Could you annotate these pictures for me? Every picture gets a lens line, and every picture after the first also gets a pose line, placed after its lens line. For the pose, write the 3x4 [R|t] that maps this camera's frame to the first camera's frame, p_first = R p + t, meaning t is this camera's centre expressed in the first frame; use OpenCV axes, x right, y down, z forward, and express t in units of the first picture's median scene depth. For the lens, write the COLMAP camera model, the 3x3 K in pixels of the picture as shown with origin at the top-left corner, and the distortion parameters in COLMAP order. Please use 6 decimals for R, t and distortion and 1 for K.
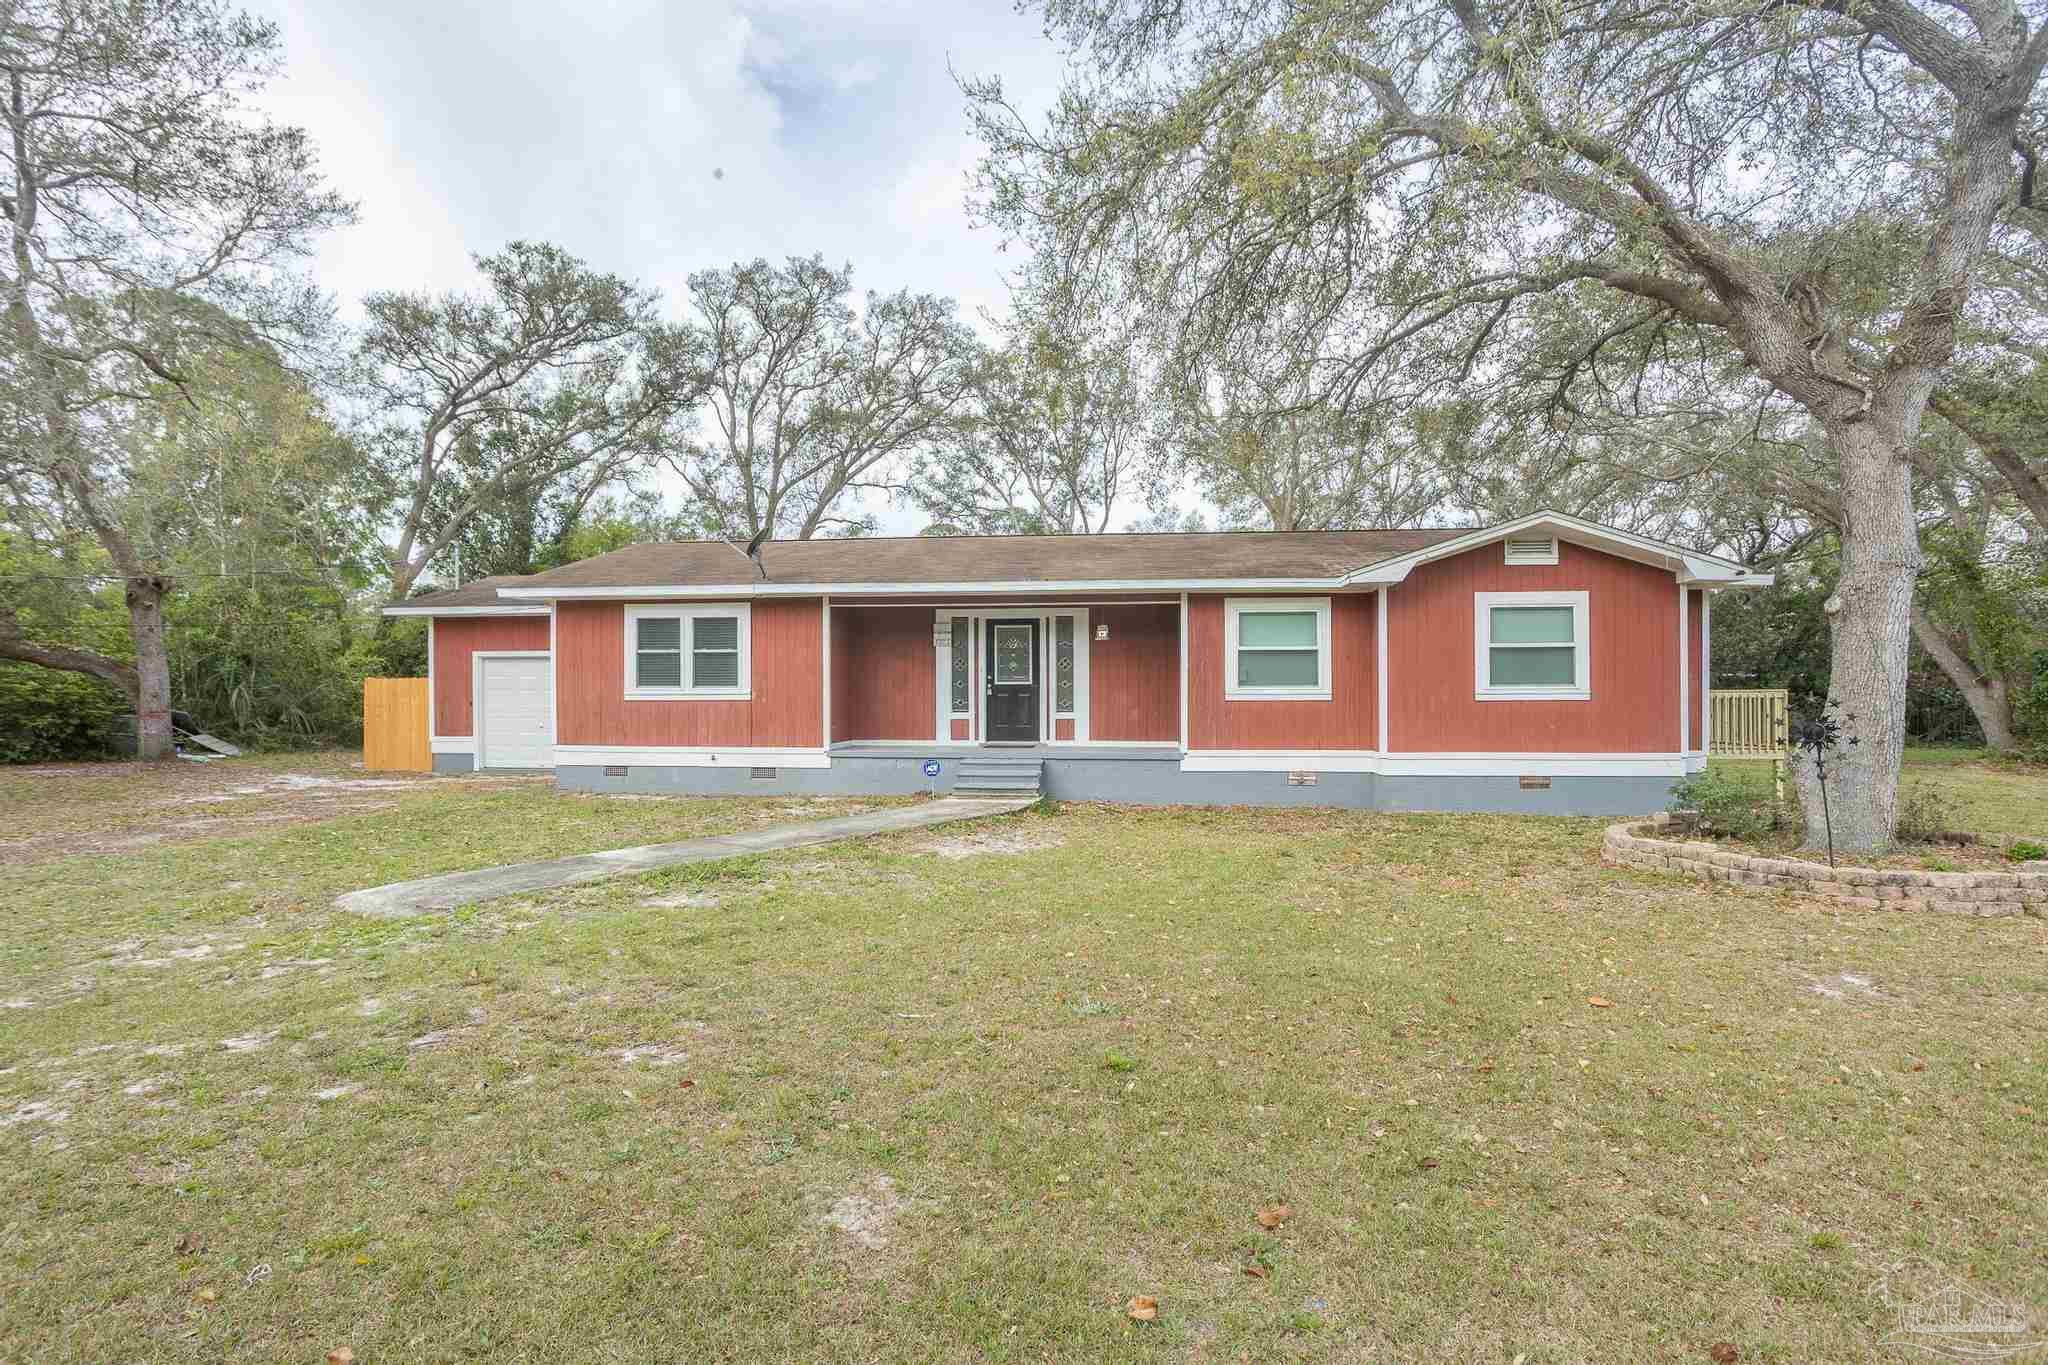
lens RADIAL K [[998.9, 0, 1014.7], [0, 998.9, 692.2], [0, 0, 1]] dist [-0.035255, 0.006908]
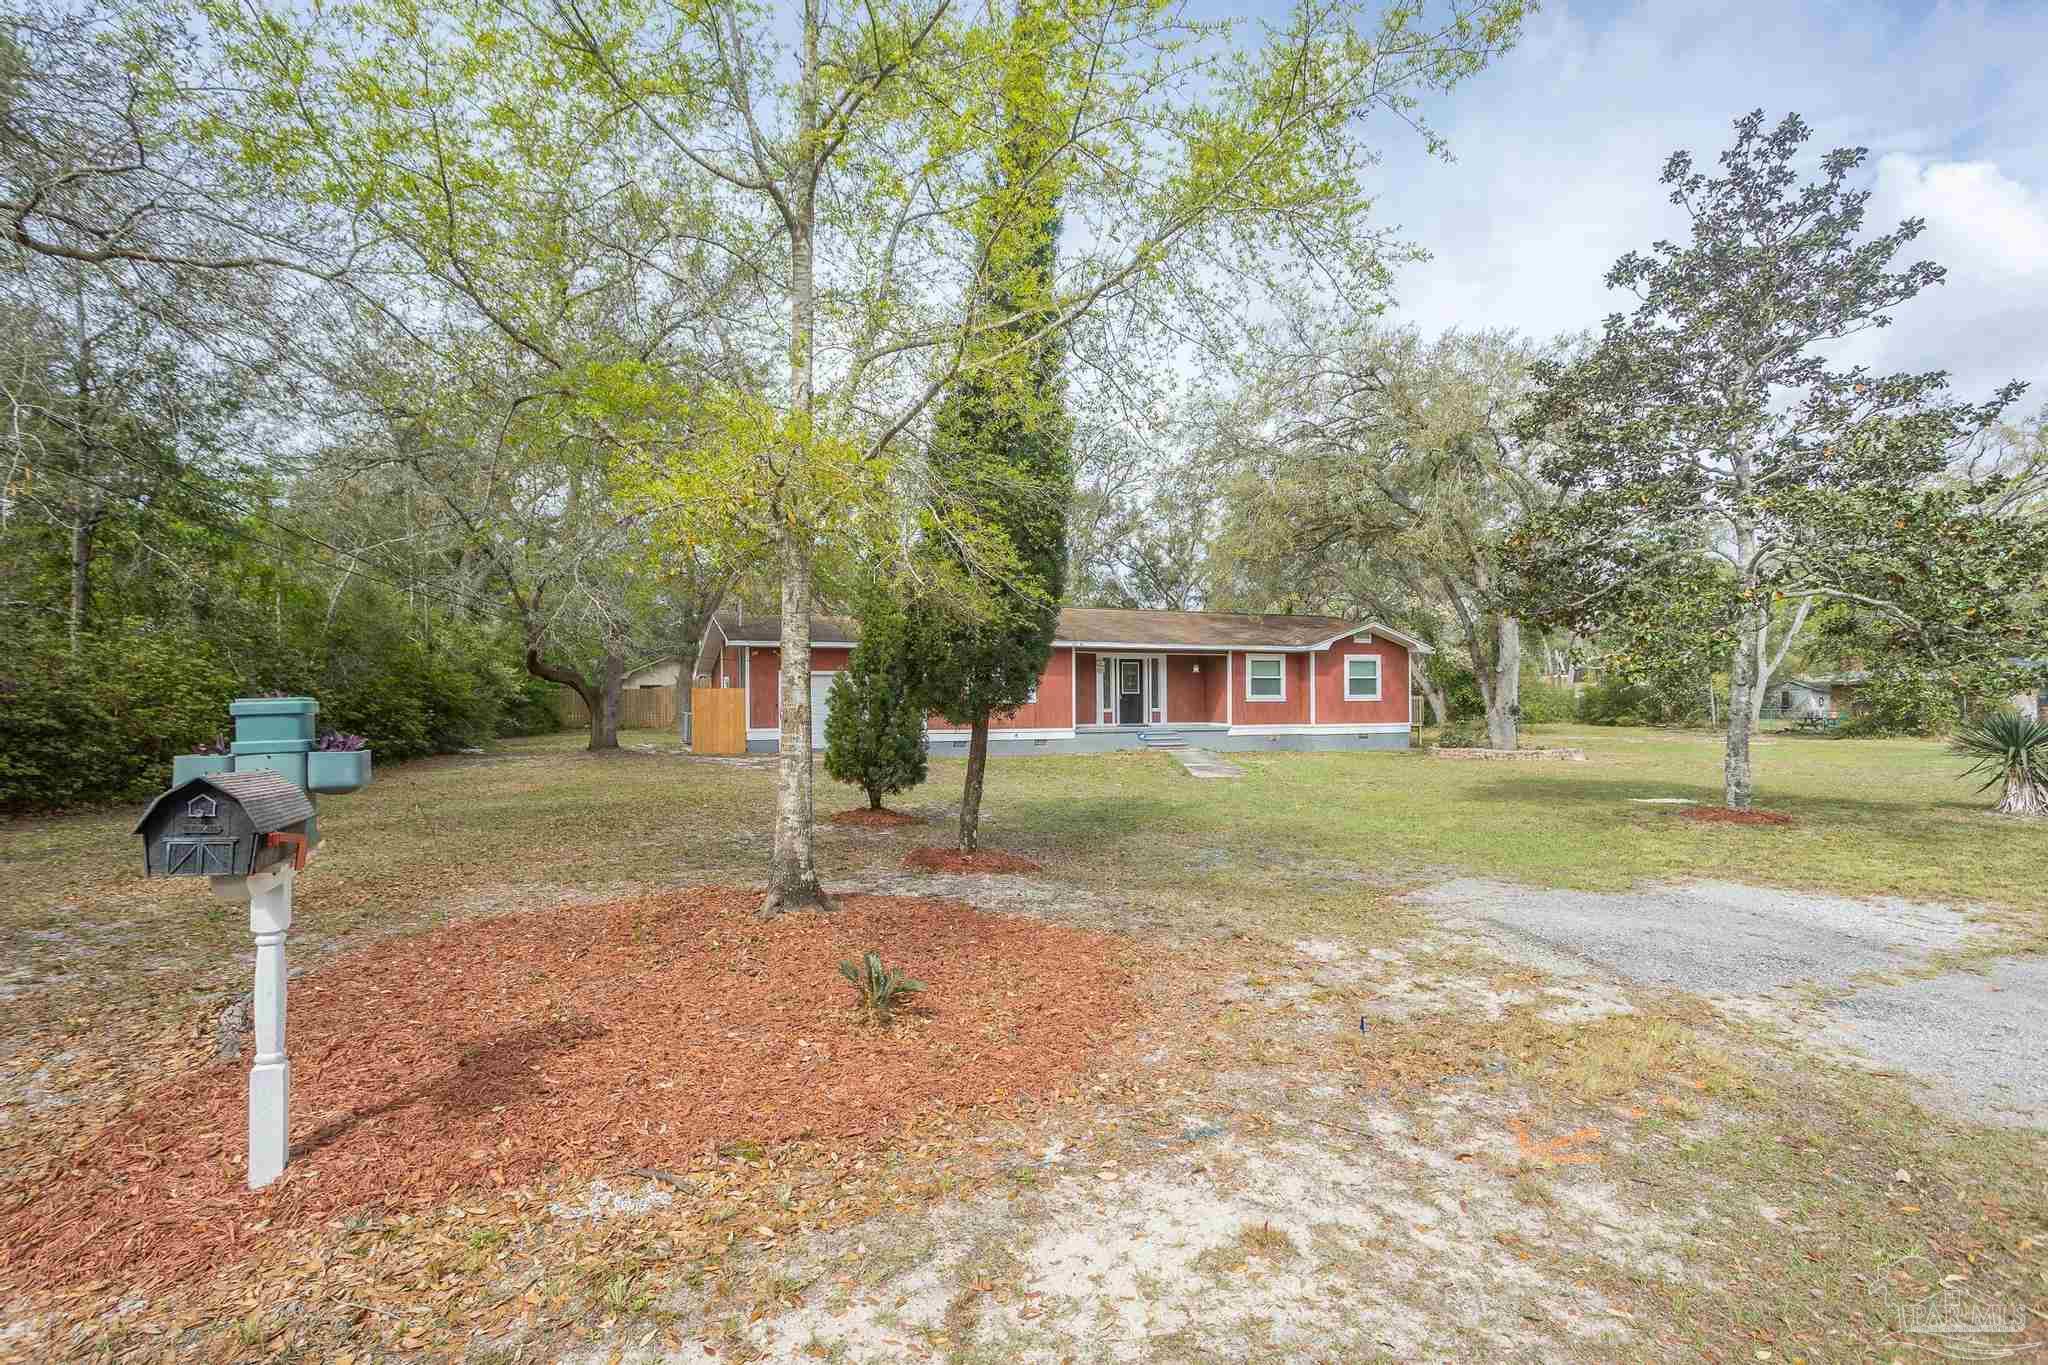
lens RADIAL K [[998.9, 0, 1001.7], [0, 998.9, 681.8], [0, 0, 1]] dist [-0.035255, 0.006908]
pose [[0.877853, 0.006035, 0.478892, -1.195060], [0.000239, 0.999915, -0.013038, -0.006278], [-0.478930, 0.011560, 0.877777, -0.579238]]
